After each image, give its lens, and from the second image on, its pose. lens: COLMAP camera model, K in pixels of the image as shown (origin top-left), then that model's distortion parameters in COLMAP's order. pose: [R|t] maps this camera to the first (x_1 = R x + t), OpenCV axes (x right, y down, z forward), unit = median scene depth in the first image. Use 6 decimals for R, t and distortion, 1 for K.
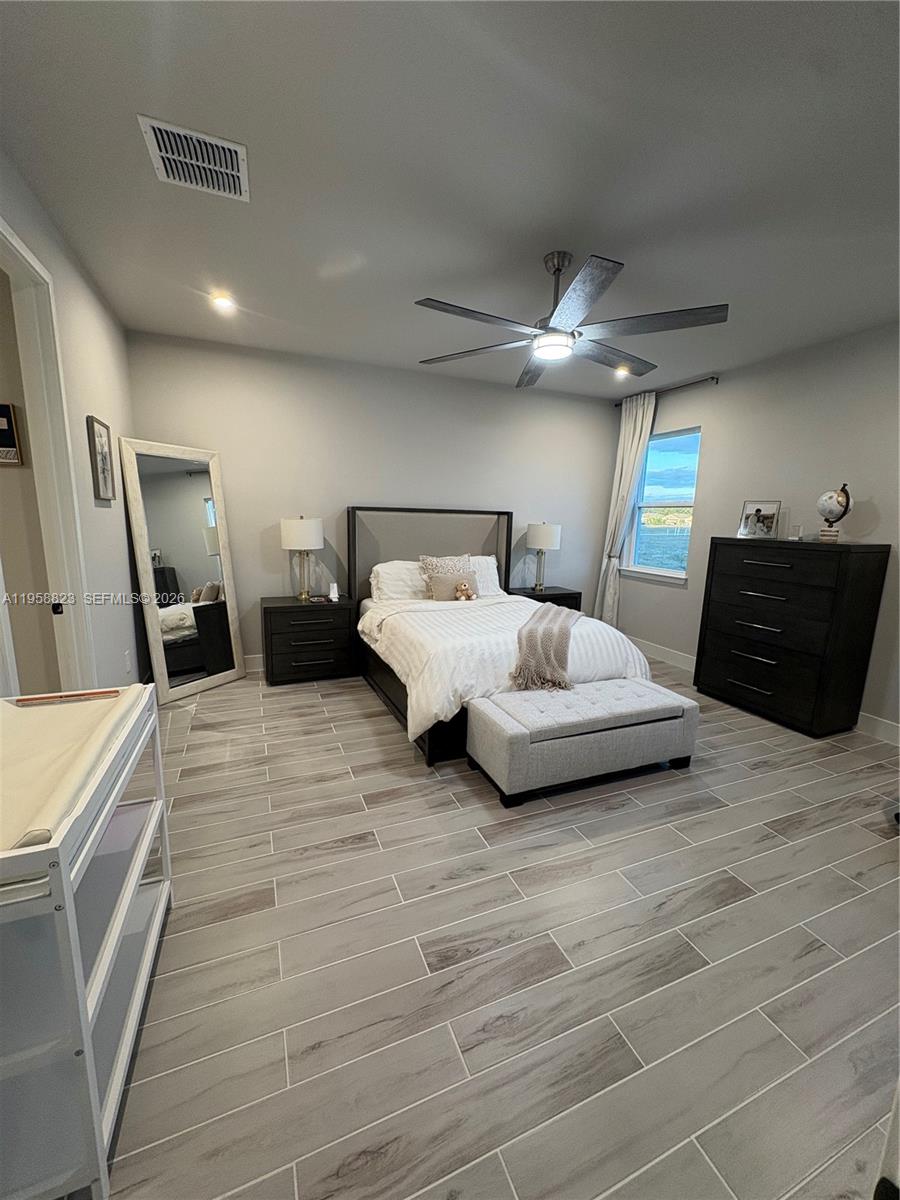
lens RADIAL K [[474.1, 0, 449.8], [0, 474.1, 602.2], [0, 0, 1]] dist [-0.000177, -0.000857]
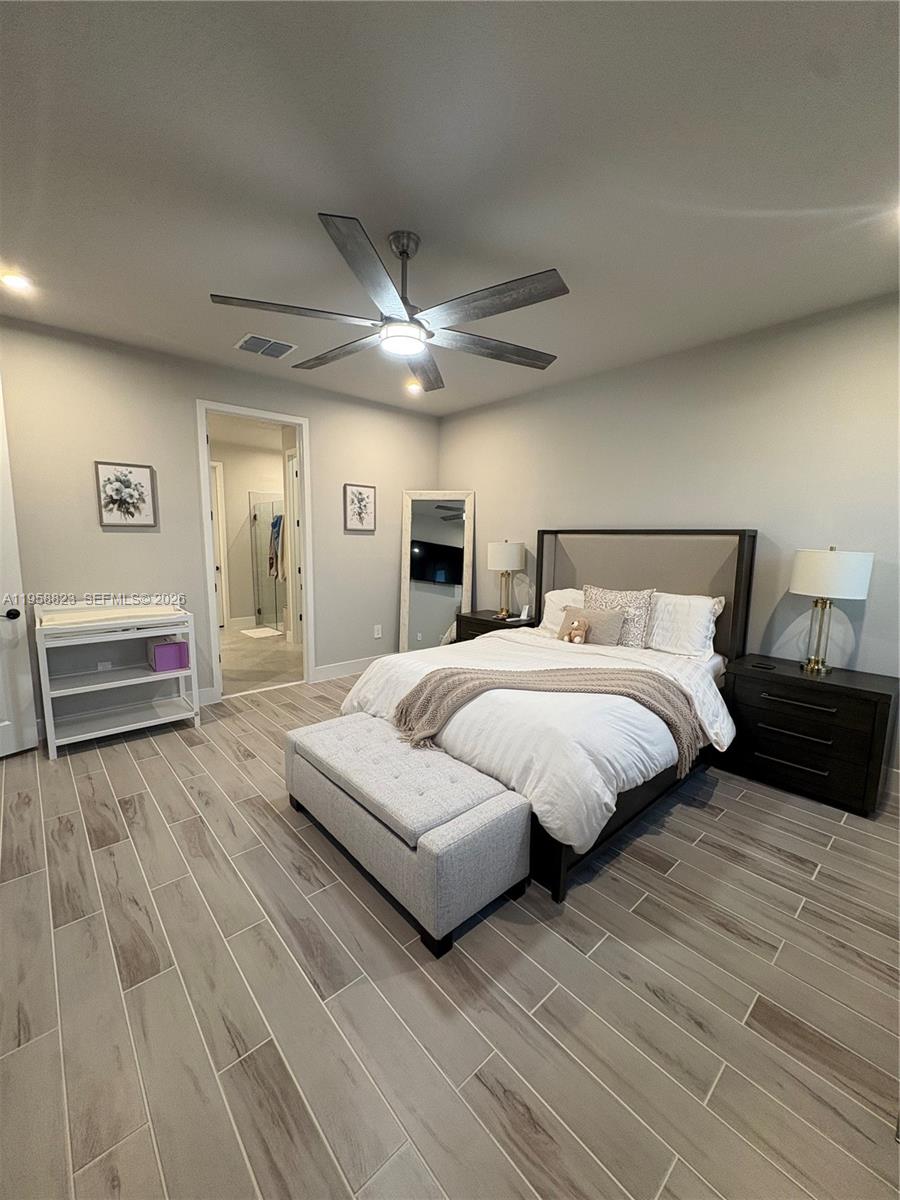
lens RADIAL K [[474.1, 0, 446.9], [0, 474.1, 599.3], [0, 0, 1]] dist [-0.000177, -0.000857]
pose [[0.334569, 0.102495, -0.936781, 1.258473], [-0.173599, 0.983759, 0.045634, -0.134307], [0.926243, 0.147356, 0.346928, 0.944666]]
